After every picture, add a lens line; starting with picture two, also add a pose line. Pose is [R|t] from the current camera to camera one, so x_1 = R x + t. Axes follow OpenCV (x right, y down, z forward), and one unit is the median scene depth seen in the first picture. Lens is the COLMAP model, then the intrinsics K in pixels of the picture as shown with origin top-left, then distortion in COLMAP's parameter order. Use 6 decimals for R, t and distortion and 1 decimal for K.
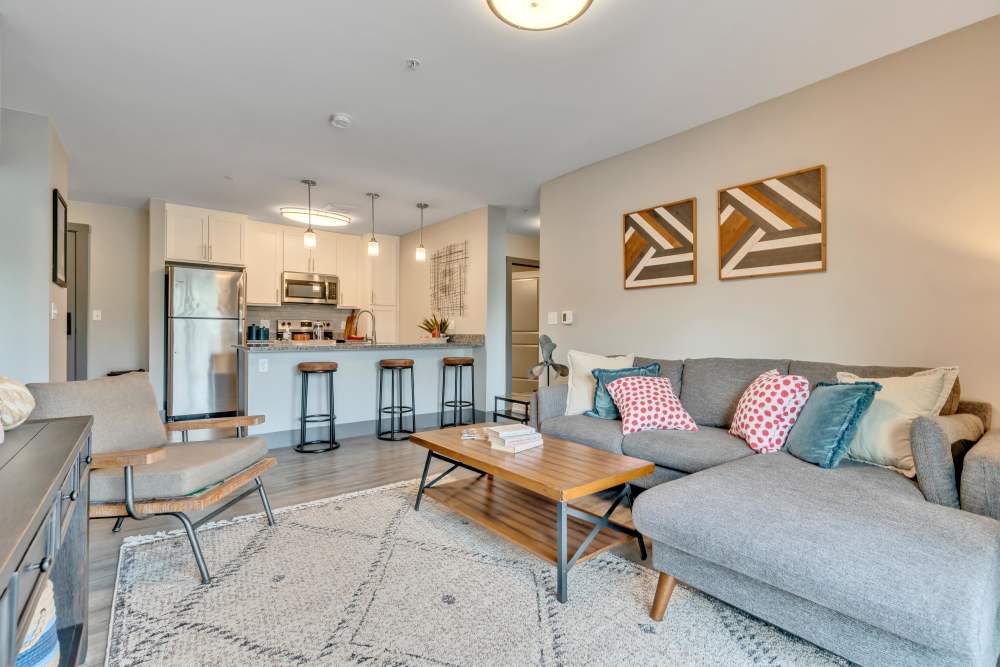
lens RADIAL K [[449.7, 0, 498.9], [0, 449.7, 332.9], [0, 0, 1]] dist [-0.002829, 0.003152]
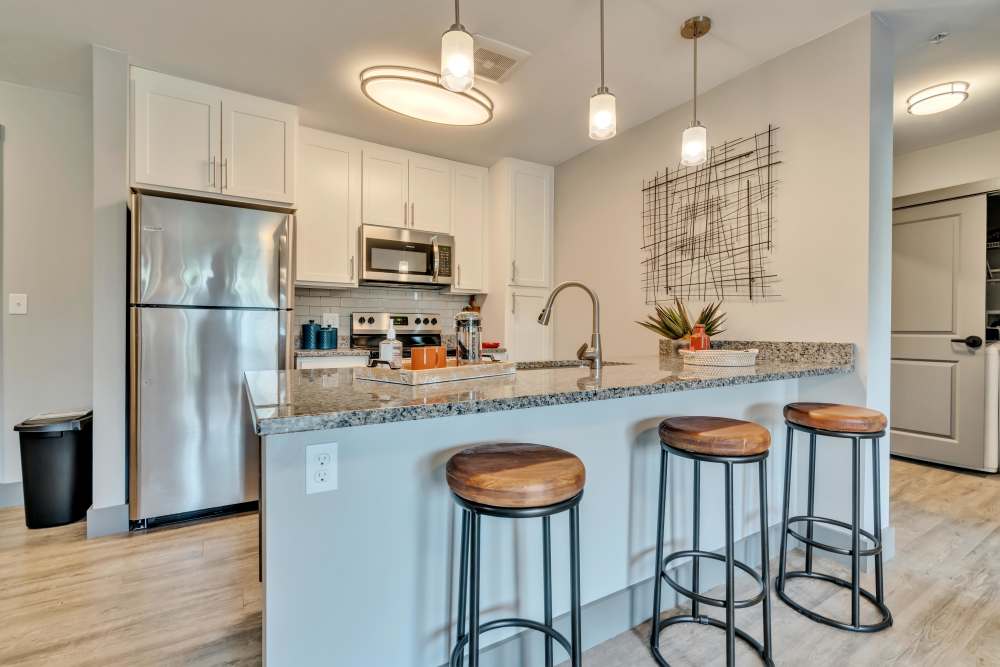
lens RADIAL K [[449.7, 0, 500.5], [0, 449.7, 334.3], [0, 0, 1]] dist [-0.002829, 0.003152]
pose [[0.992558, 0.000523, -0.121772, -0.246777], [0.000303, 0.999977, 0.006765, -0.006287], [0.121772, -0.006751, 0.992535, 0.478609]]
